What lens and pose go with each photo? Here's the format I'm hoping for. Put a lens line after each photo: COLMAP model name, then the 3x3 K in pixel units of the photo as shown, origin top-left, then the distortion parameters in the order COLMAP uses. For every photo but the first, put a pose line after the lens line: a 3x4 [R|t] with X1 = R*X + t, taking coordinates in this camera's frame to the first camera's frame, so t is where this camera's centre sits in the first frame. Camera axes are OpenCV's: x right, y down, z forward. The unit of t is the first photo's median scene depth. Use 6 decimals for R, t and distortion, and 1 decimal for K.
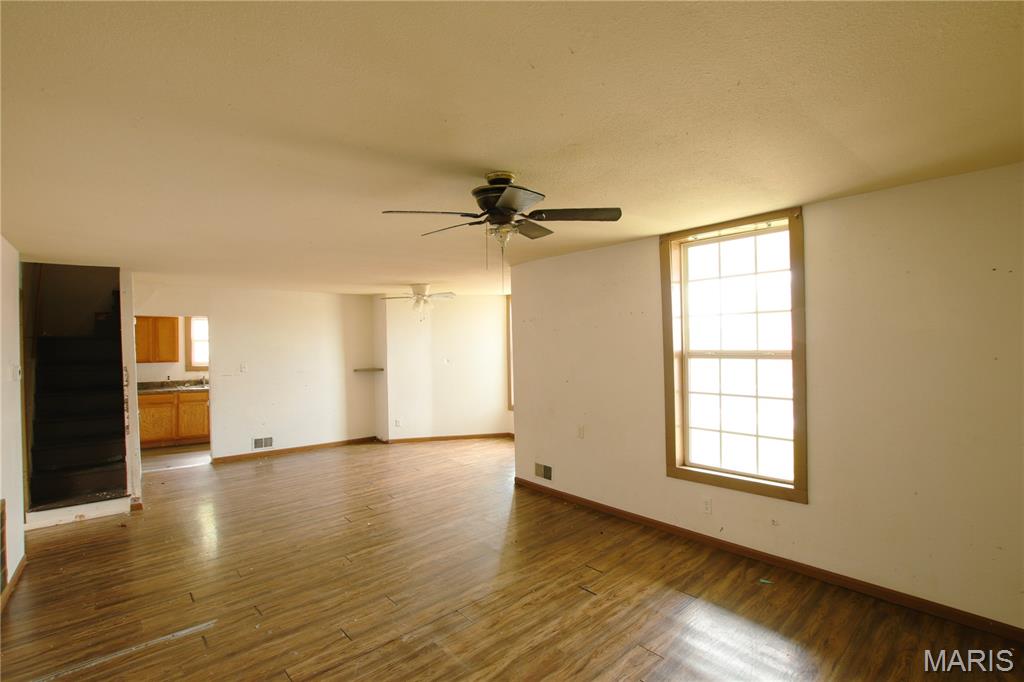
lens RADIAL K [[470.8, 0, 512.3], [0, 470.8, 337.6], [0, 0, 1]] dist [-0.029426, 0.002453]
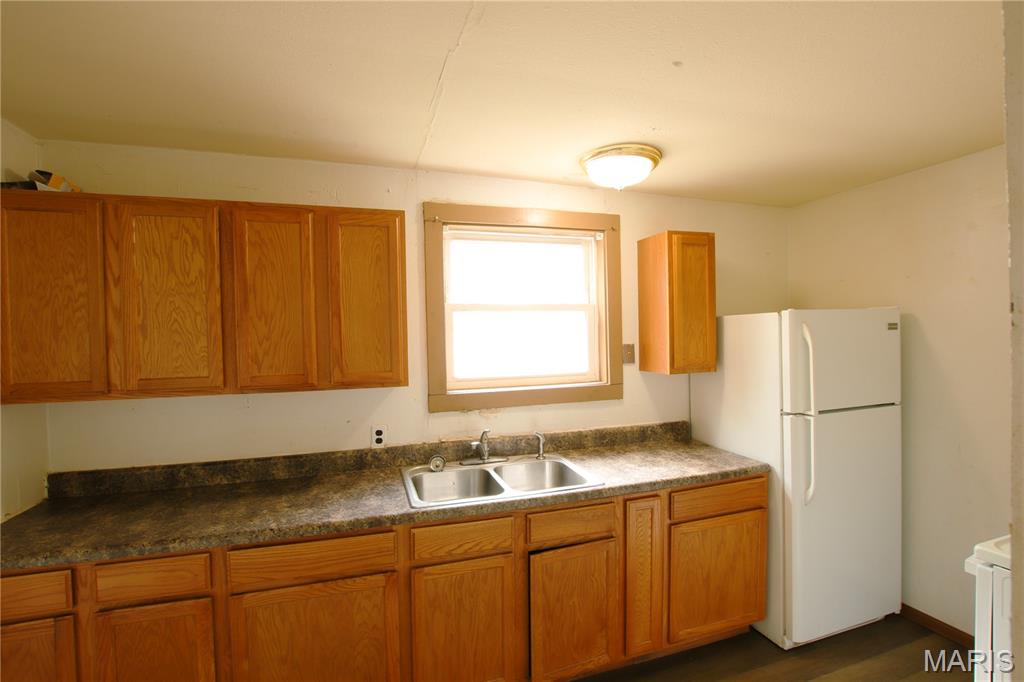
lens RADIAL K [[470.8, 0, 516.7], [0, 470.8, 339.7], [0, 0, 1]] dist [-0.029426, 0.002453]
pose [[0.925980, -0.000391, -0.377572, -0.675446], [0.012075, 0.999519, 0.028578, 0.024314], [0.377379, -0.031022, 0.925539, 0.934883]]
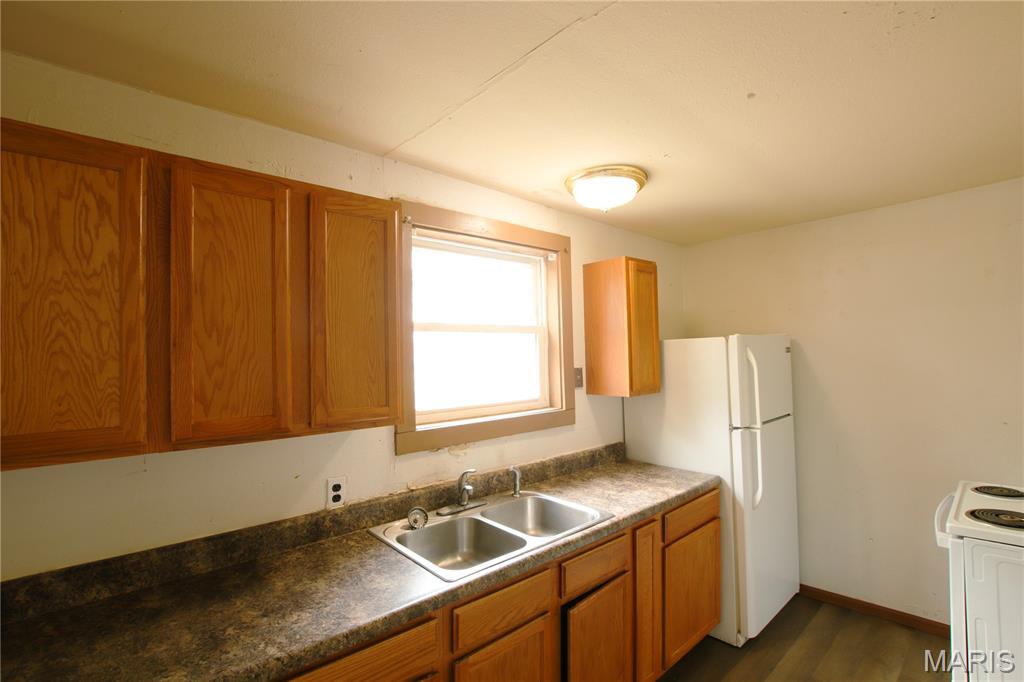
lens RADIAL K [[470.8, 0, 512.9], [0, 470.8, 340.3], [0, 0, 1]] dist [-0.029426, 0.002453]
pose [[0.999520, -0.008944, 0.029663, -0.811624], [0.009545, 0.999751, -0.020184, 0.025177], [-0.029475, 0.020457, 0.999356, 0.948299]]
